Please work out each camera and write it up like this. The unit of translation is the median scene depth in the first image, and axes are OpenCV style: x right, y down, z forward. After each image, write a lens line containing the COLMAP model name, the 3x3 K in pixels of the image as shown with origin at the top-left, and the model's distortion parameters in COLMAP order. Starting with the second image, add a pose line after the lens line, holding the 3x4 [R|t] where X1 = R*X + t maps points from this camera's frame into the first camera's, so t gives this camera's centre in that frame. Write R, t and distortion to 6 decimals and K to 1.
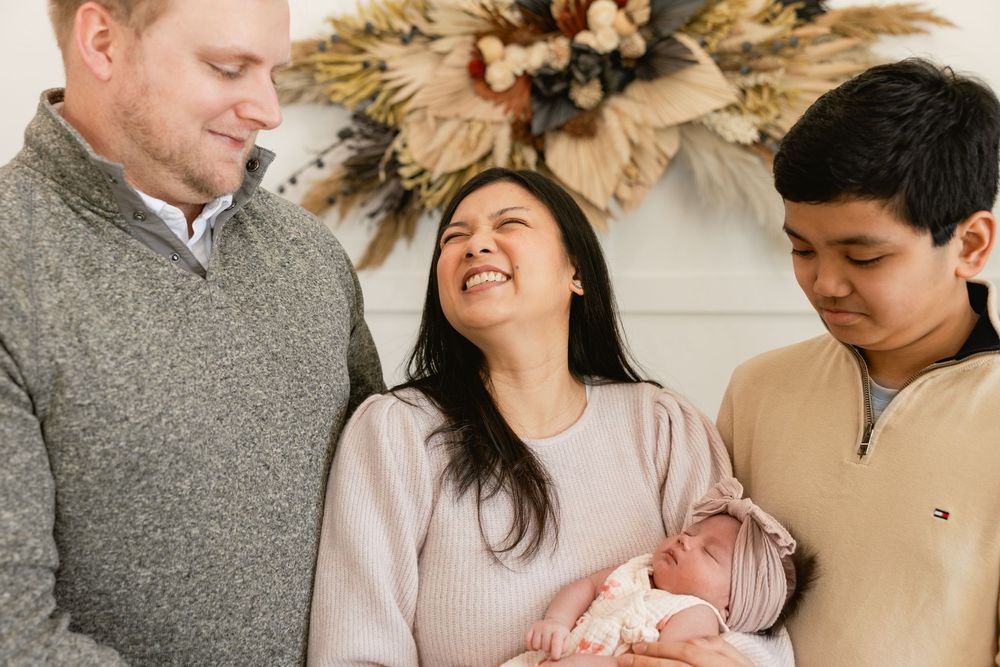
lens RADIAL K [[969.2, 0, 500.0], [0, 969.2, 333.5], [0, 0, 1]] dist [-0.001345, 0.007385]
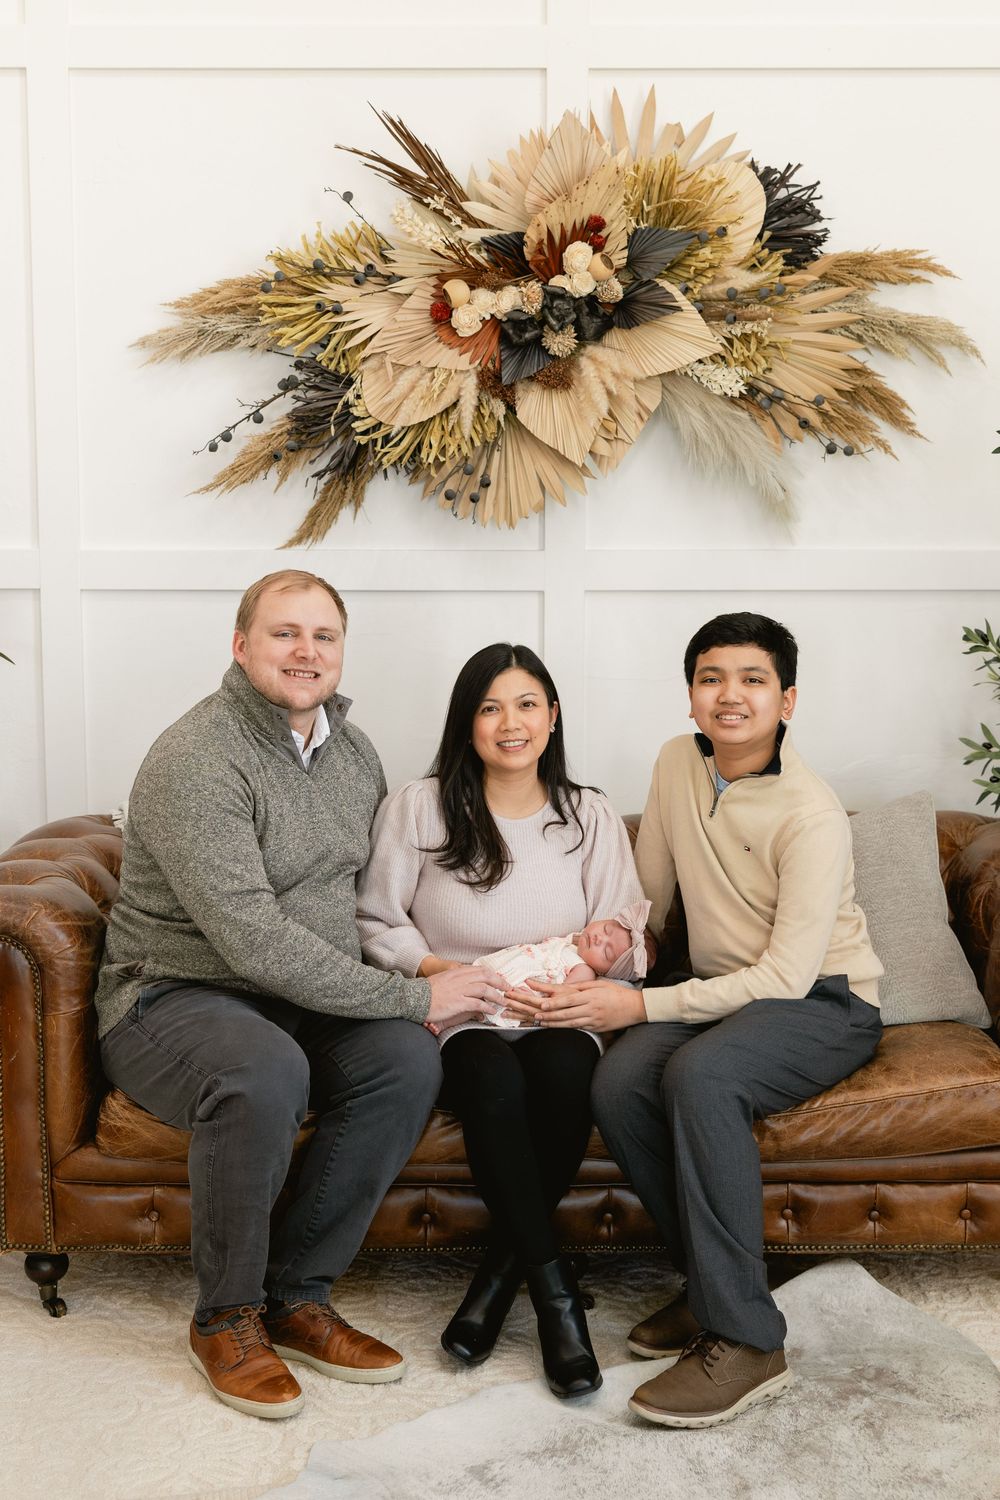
lens RADIAL K [[1899.5, 0, 500.0], [0, 1899.5, 750.0], [0, 0, 1]] dist [-0.008358, 0.003489]
pose [[0.997658, -0.000534, 0.068397, -0.090356], [0.004043, 0.998682, -0.051166, 0.228471], [-0.068279, 0.051323, 0.996345, -0.759863]]
